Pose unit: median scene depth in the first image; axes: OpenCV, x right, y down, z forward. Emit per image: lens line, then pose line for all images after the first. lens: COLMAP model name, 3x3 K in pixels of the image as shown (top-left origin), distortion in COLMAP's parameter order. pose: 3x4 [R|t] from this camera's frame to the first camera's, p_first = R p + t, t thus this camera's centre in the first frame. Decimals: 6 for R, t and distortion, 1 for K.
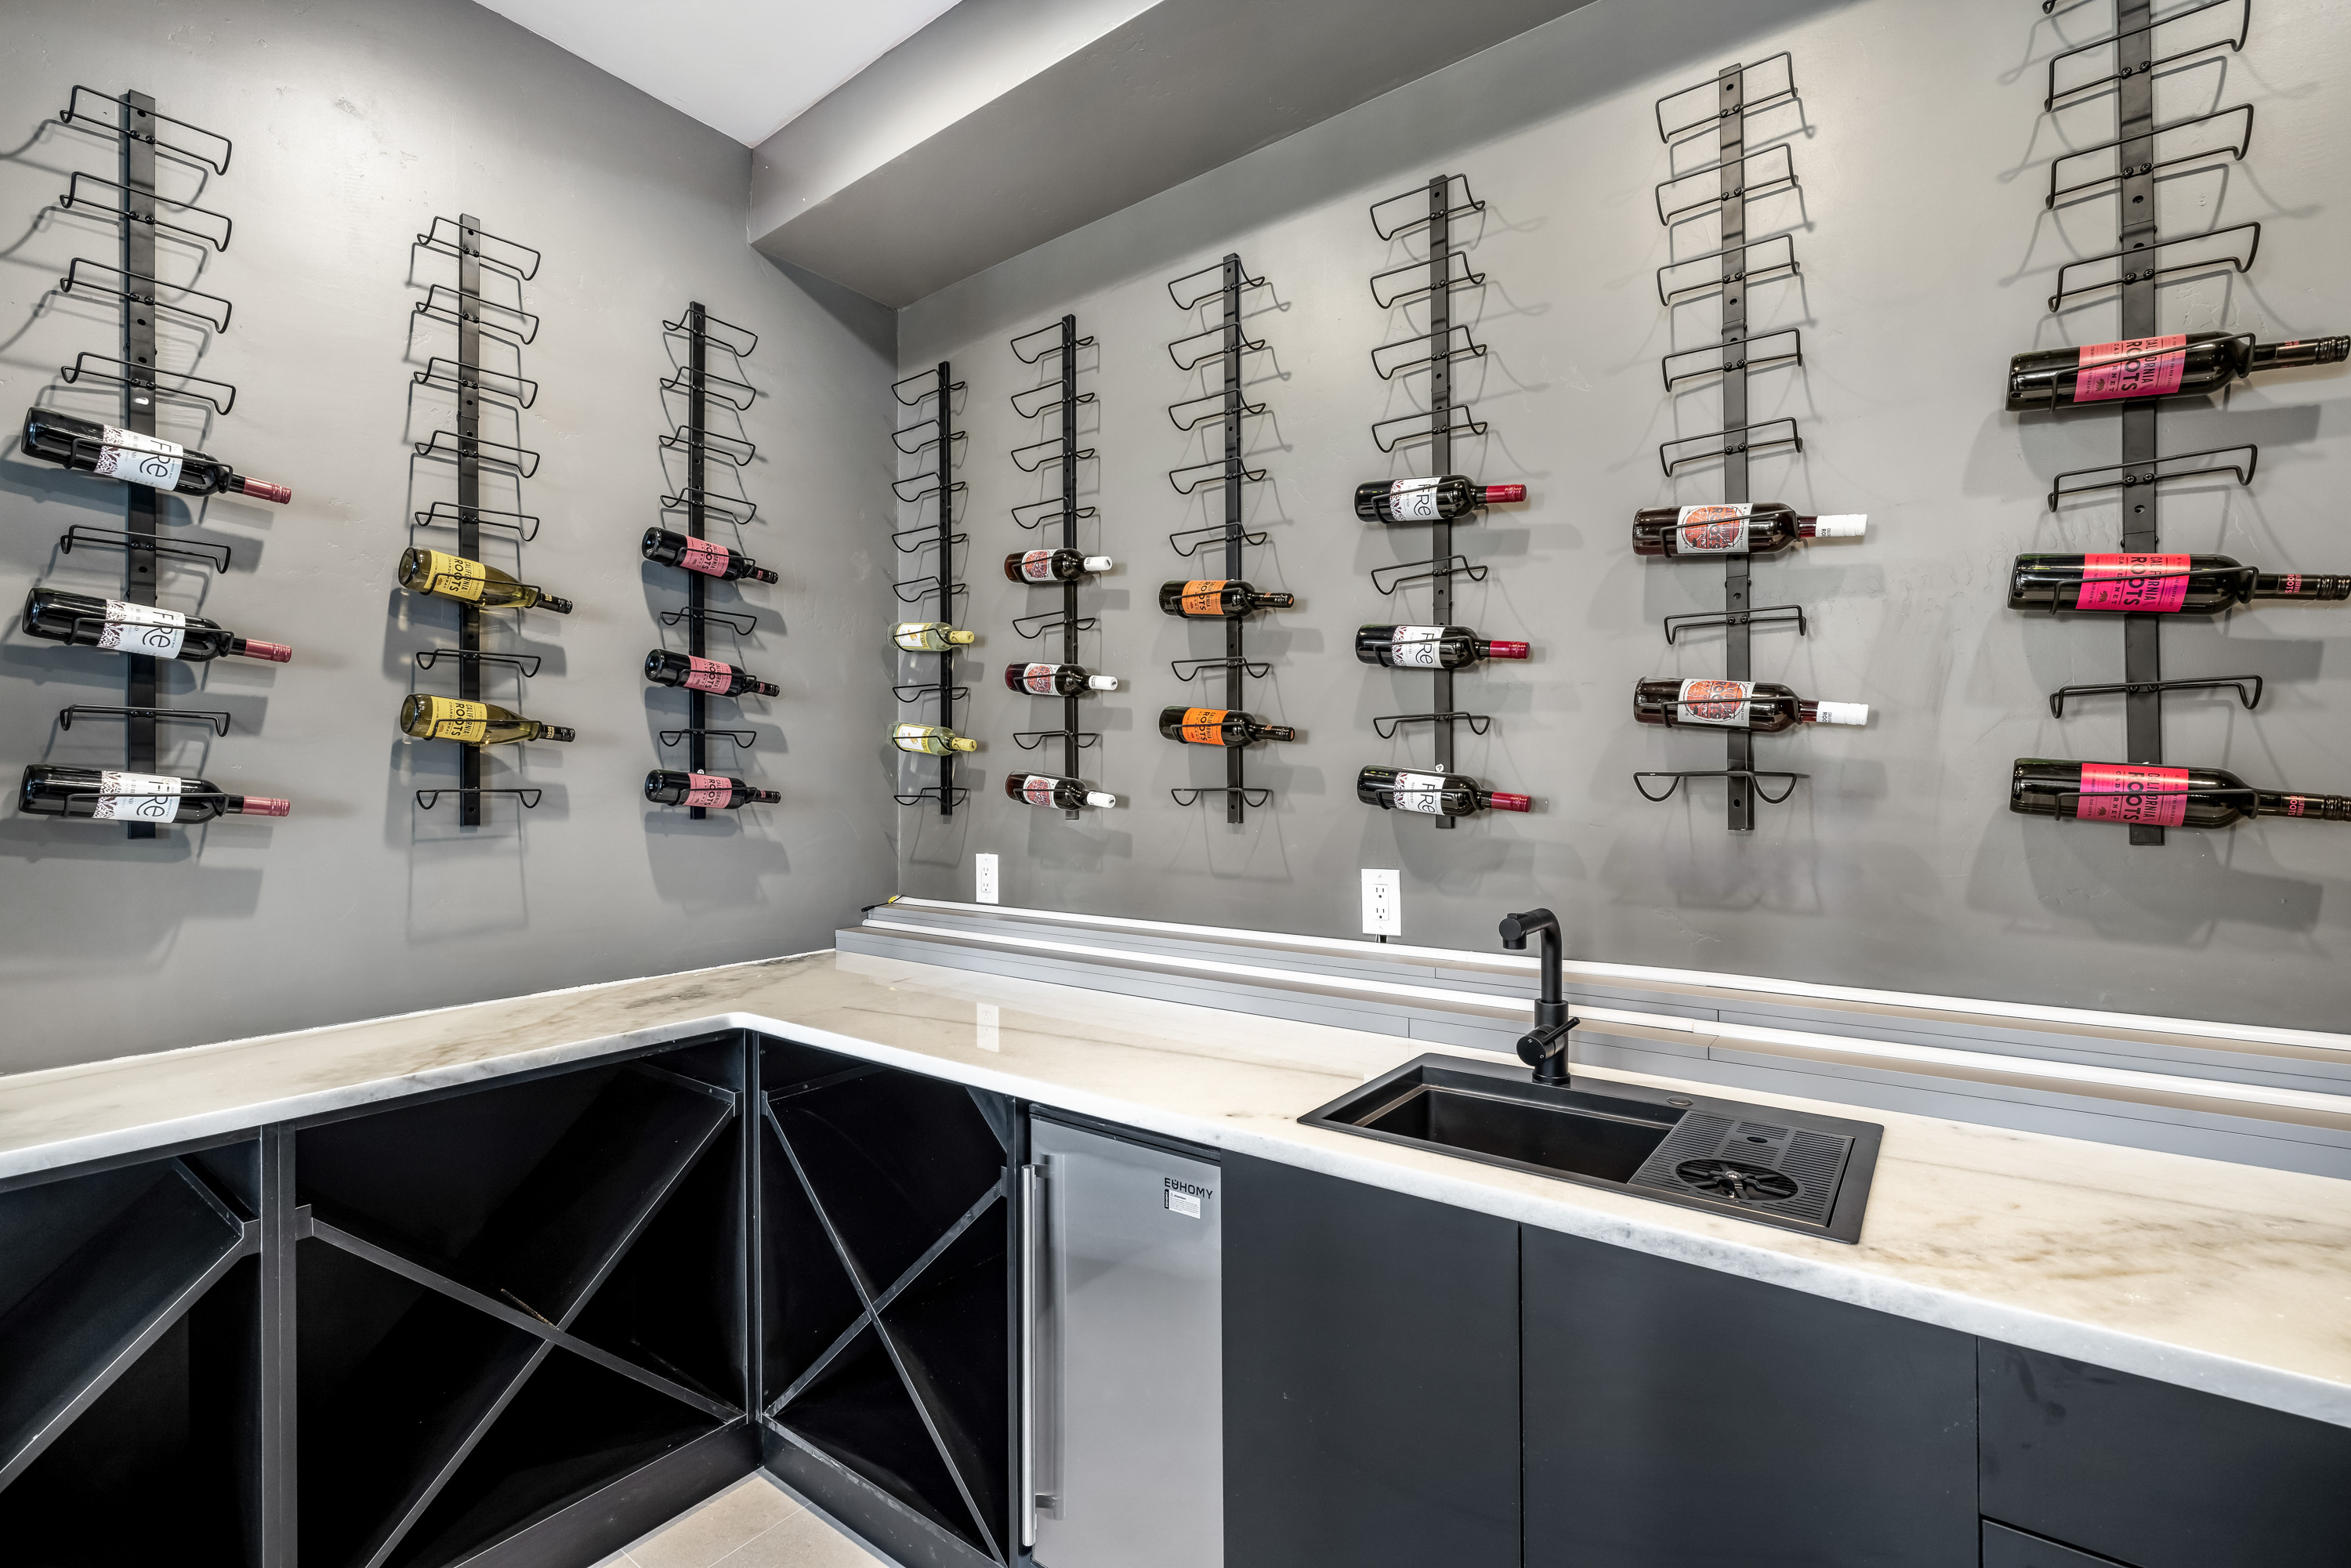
lens RADIAL K [[1042.7, 0, 1176.7], [0, 1042.7, 778.6], [0, 0, 1]] dist [-0.003517, 0.000668]
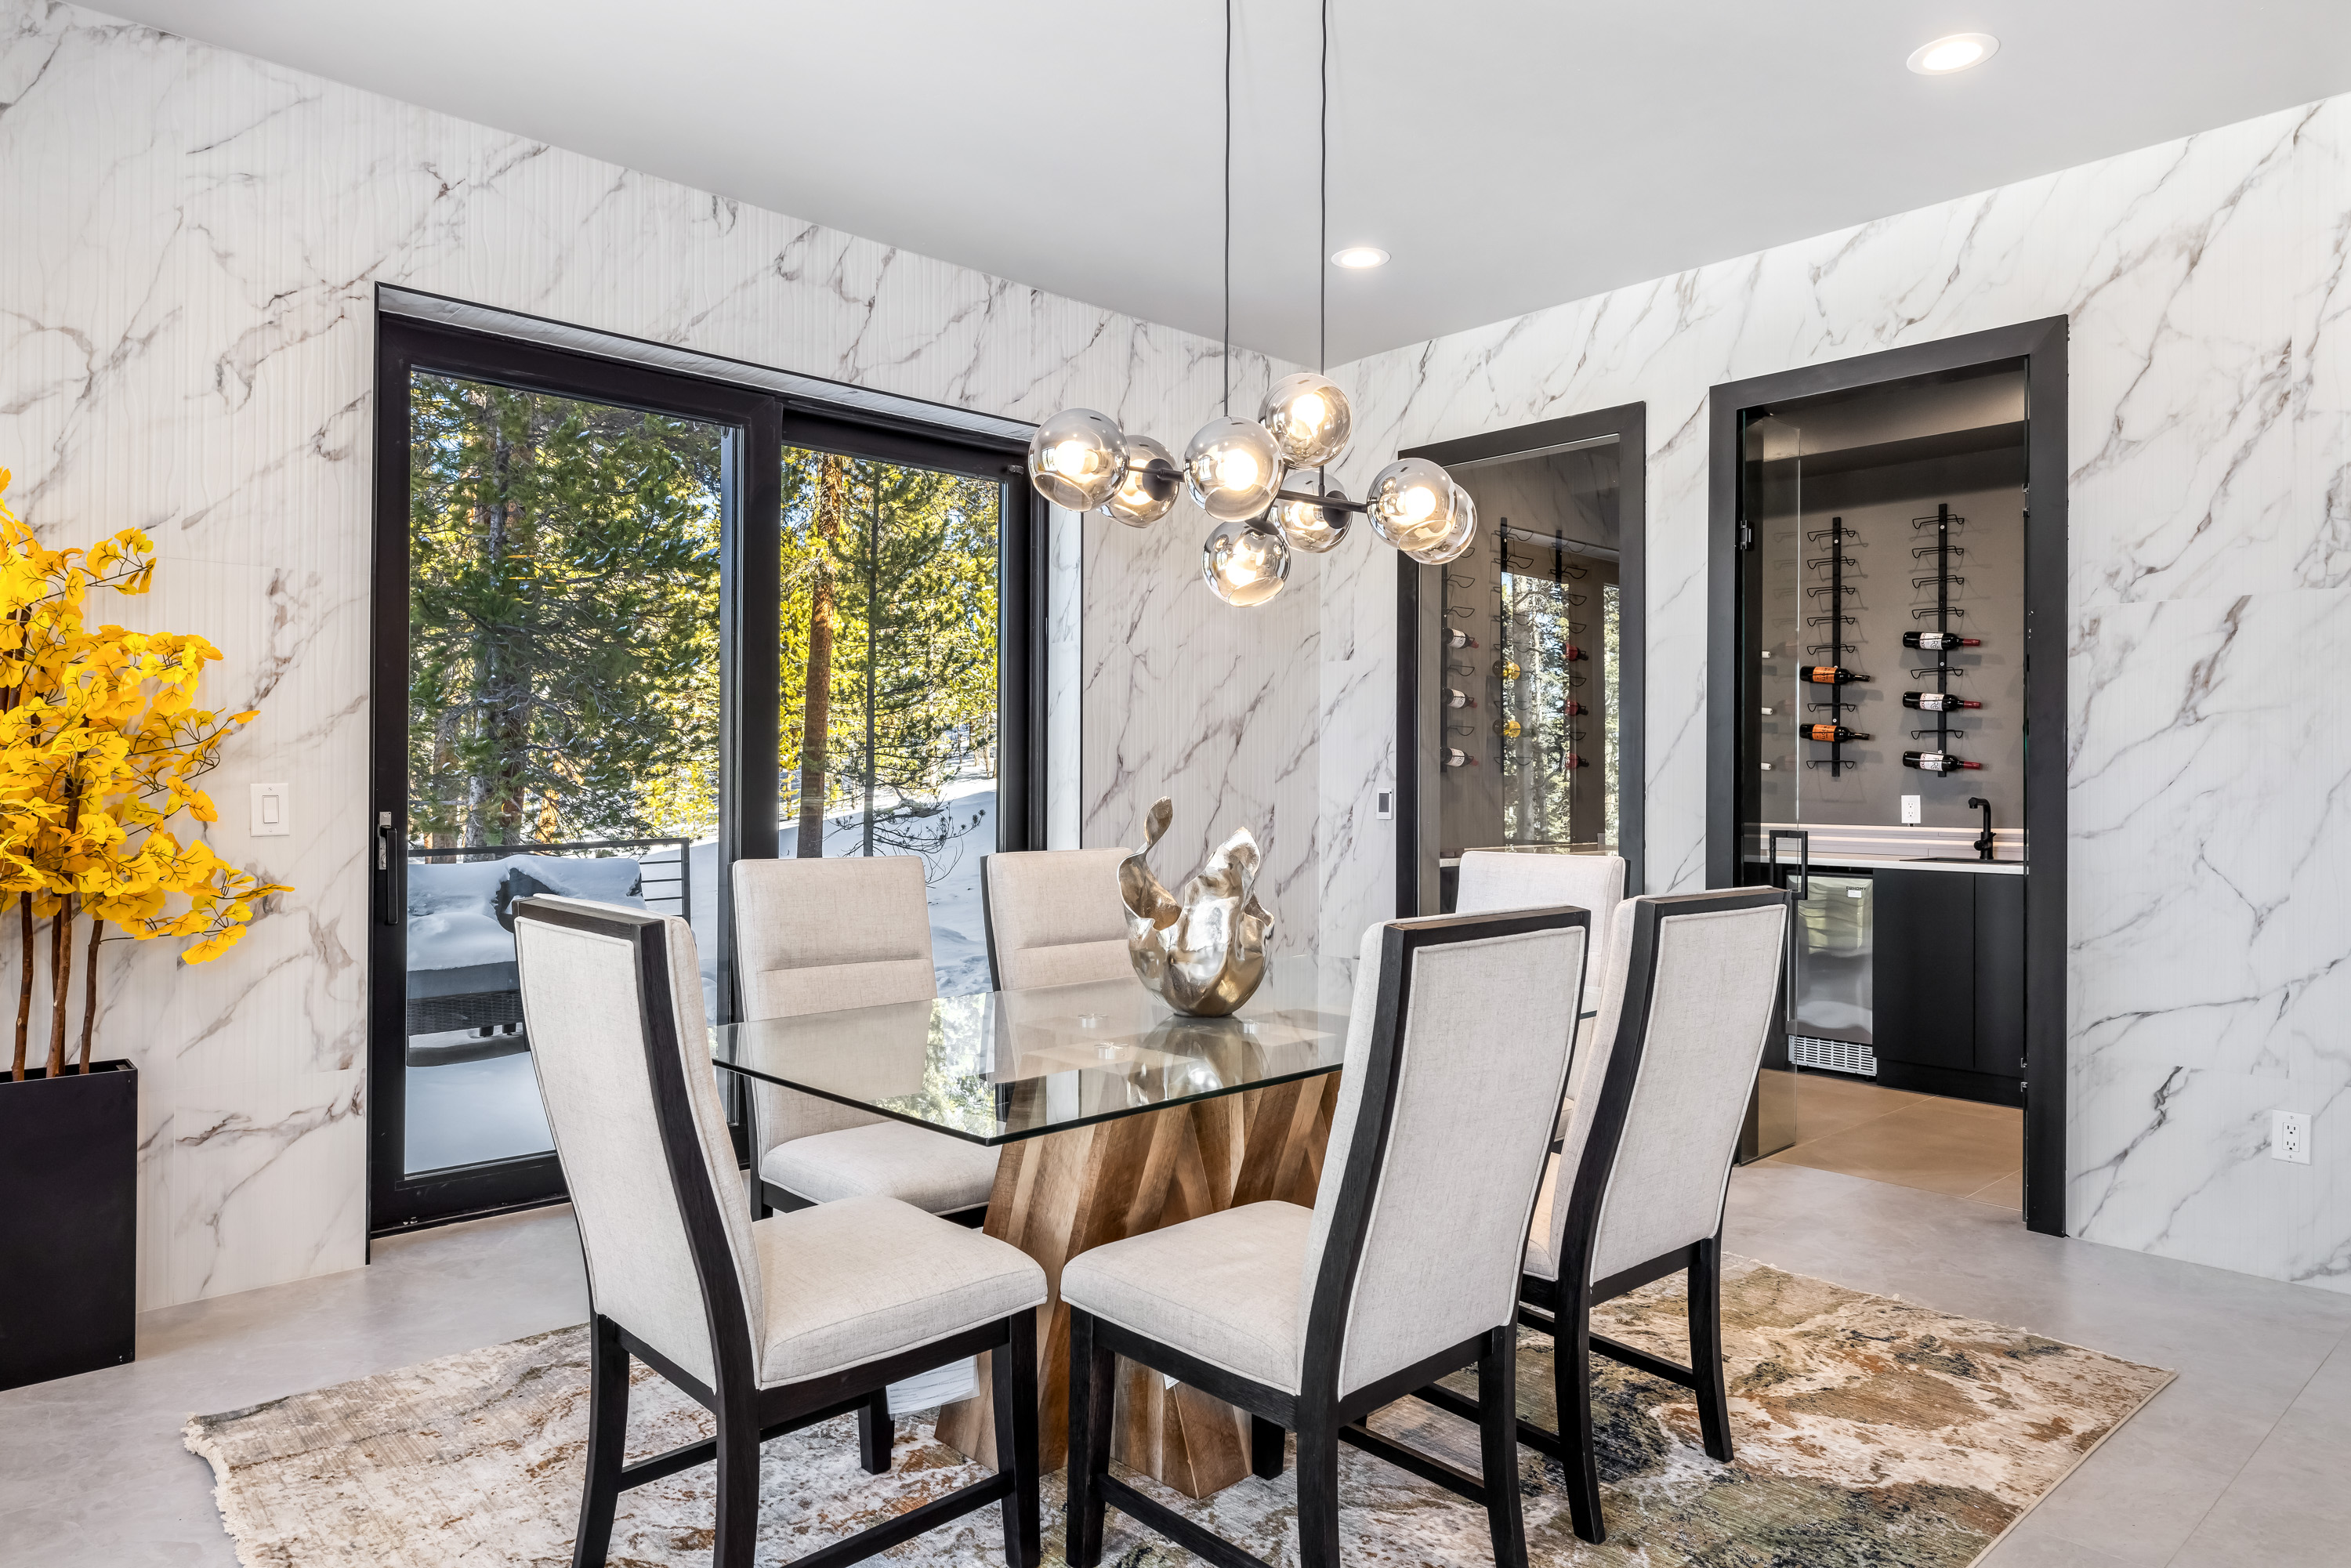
lens RADIAL K [[1462.3, 0, 1166.0], [0, 1462.3, 776.0], [0, 0, 1]] dist [0.000157, -0.000243]
pose [[0.982117, 0.012339, -0.187867, -0.860461], [-0.012660, 0.999920, -0.000509, 0.069215], [0.187846, 0.002879, 0.982194, -2.627852]]
